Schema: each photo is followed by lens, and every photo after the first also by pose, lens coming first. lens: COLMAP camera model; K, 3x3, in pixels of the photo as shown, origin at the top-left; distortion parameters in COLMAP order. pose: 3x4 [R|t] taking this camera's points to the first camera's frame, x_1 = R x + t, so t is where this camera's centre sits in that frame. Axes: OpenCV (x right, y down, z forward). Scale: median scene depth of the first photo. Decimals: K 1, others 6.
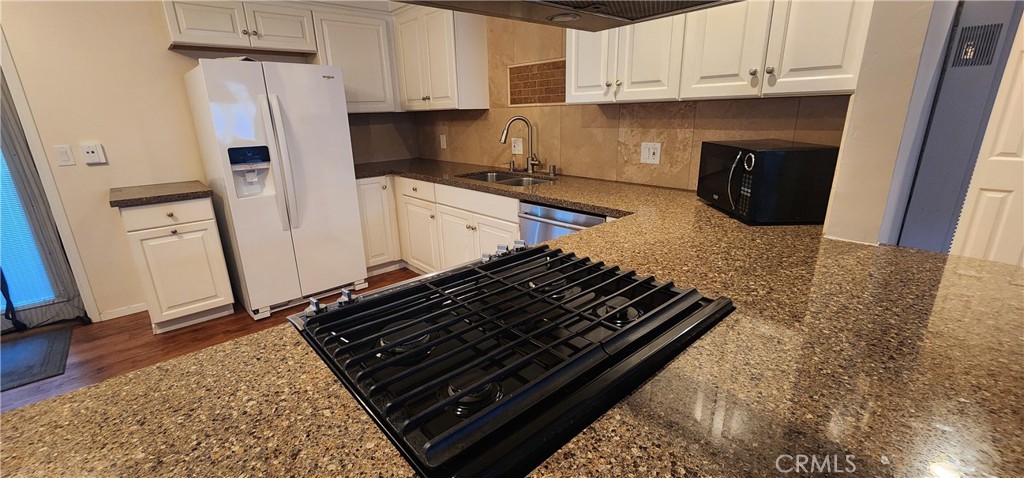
lens RADIAL K [[422.8, 0, 509.1], [0, 422.8, 238.2], [0, 0, 1]] dist [-0.000299, -0.000235]
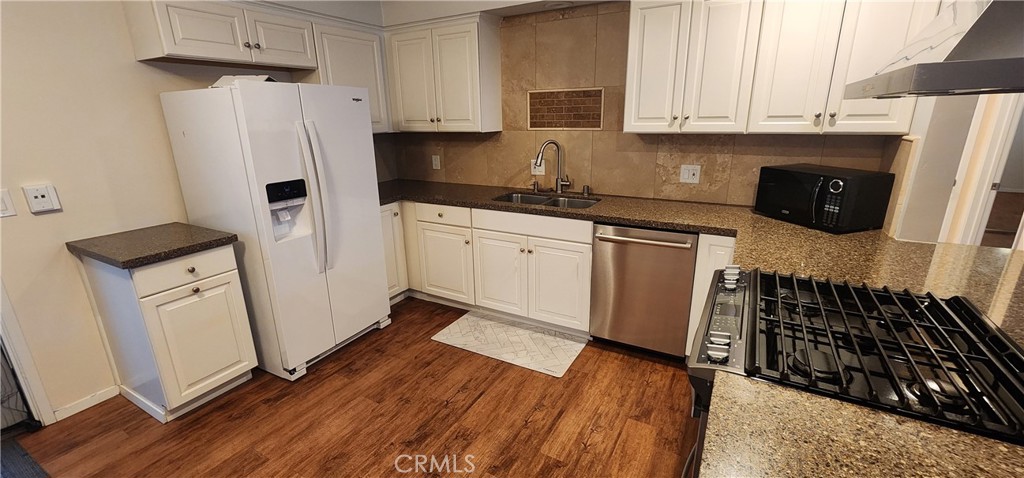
lens RADIAL K [[422.8, 0, 509.1], [0, 422.8, 238.2], [0, 0, 1]] dist [-0.000299, -0.000235]
pose [[0.946794, -0.082840, 0.310996, -0.442552], [0.086196, 0.996274, 0.002965, -0.061505], [-0.310083, 0.023999, 0.950406, 0.044262]]
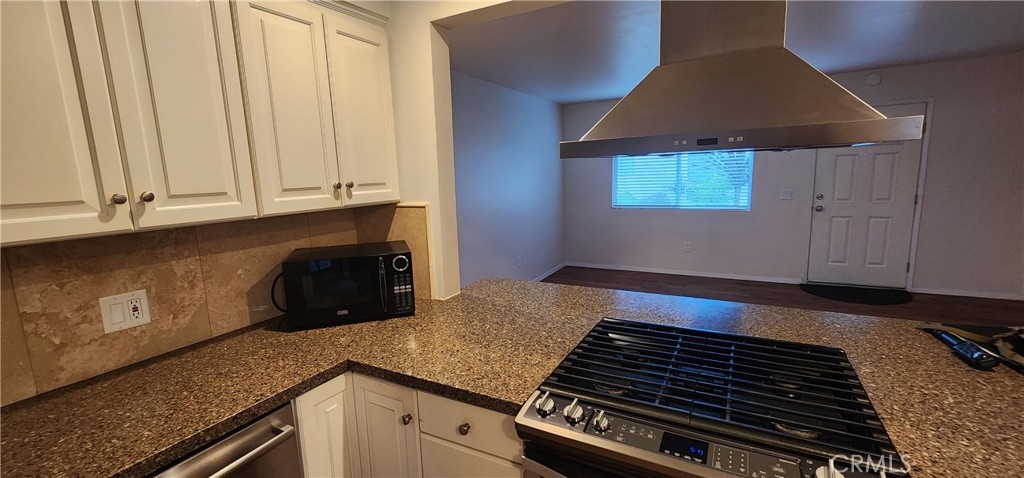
lens RADIAL K [[422.8, 0, 509.1], [0, 422.8, 238.2], [0, 0, 1]] dist [-0.000299, -0.000235]
pose [[-0.333845, -0.108622, 0.936349, -0.311454], [0.313332, 0.924067, 0.218912, -0.218889], [-0.889028, 0.366471, -0.274461, 0.567646]]
